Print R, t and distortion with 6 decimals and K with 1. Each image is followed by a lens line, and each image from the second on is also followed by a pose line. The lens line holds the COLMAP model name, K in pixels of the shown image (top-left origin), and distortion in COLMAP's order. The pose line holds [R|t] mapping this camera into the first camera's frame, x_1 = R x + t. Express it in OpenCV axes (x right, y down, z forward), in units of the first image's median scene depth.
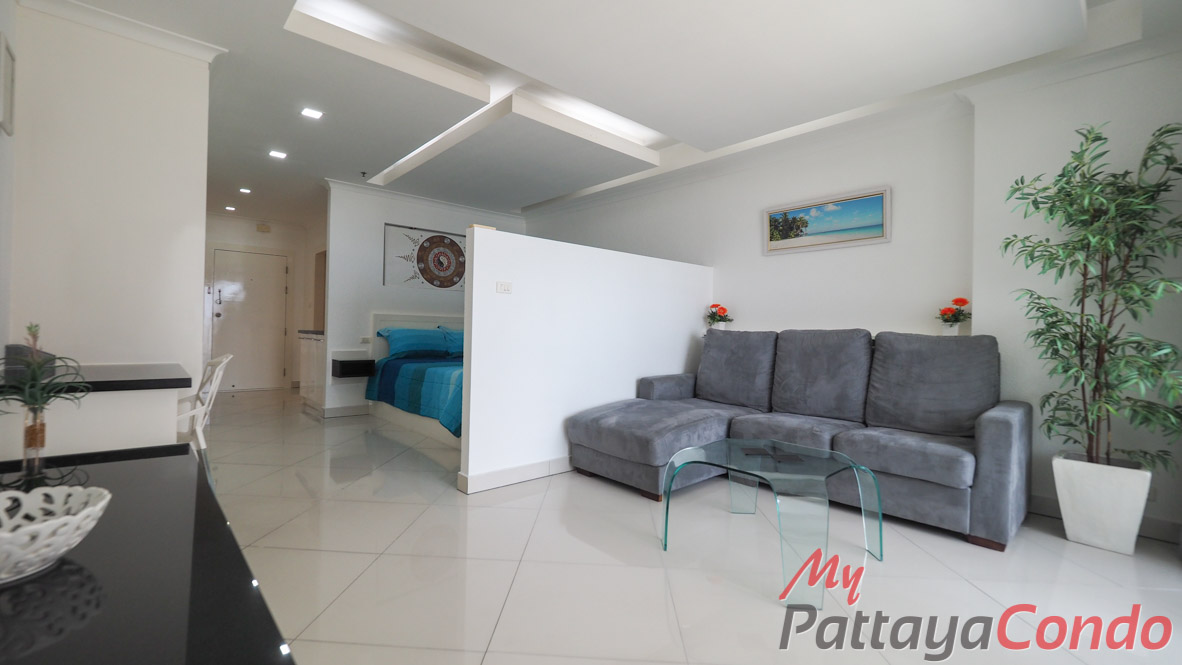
lens RADIAL K [[496.1, 0, 580.7], [0, 496.1, 334.7], [0, 0, 1]] dist [-0.008080, 0.000287]
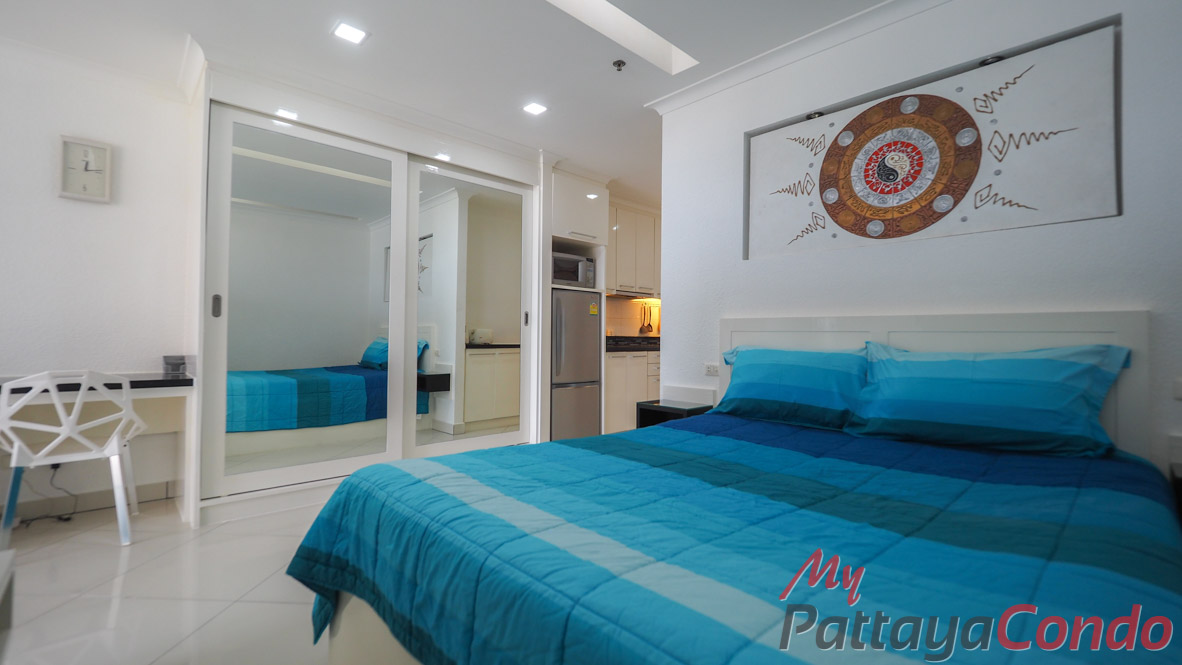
lens RADIAL K [[496.1, 0, 590.9], [0, 496.1, 338.3], [0, 0, 1]] dist [-0.008080, 0.000287]
pose [[0.046974, -0.021482, -0.998665, 0.077330], [-0.011519, 0.999691, -0.022046, -0.009086], [0.998830, 0.012539, 0.046712, 0.772853]]
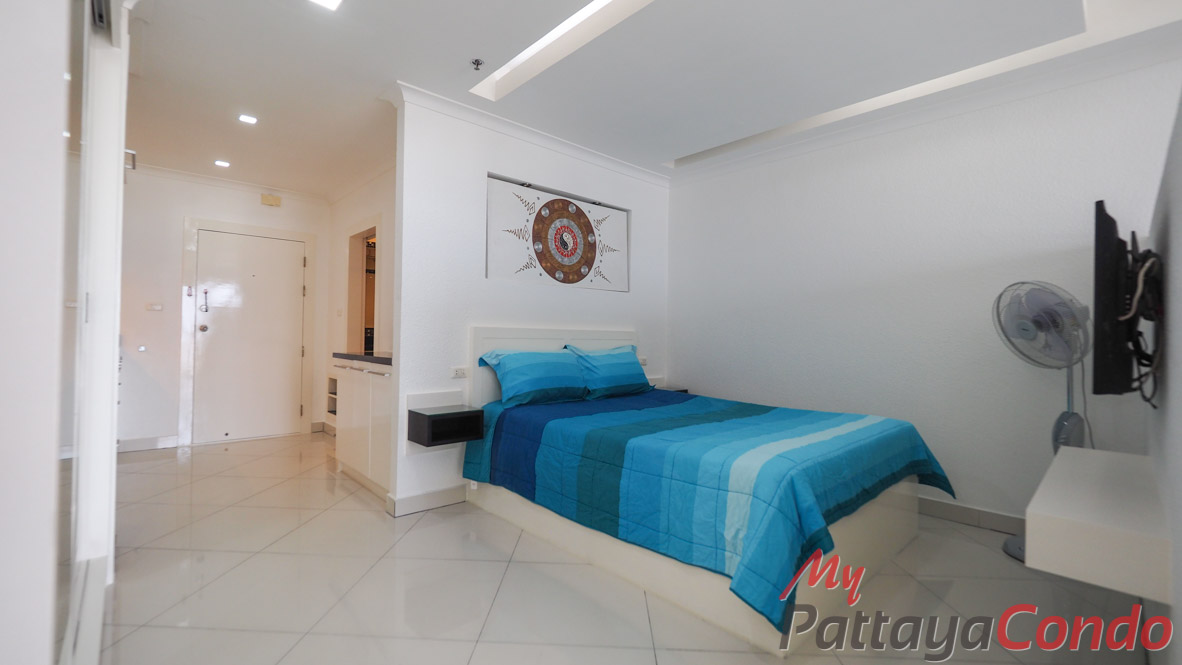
lens RADIAL K [[496.1, 0, 587.5], [0, 496.1, 333.8], [0, 0, 1]] dist [-0.008080, 0.000287]
pose [[0.999771, -0.008989, 0.019427, -0.270738], [0.009181, 0.999910, -0.009817, -0.025156], [-0.019337, 0.009993, 0.999763, 0.383594]]
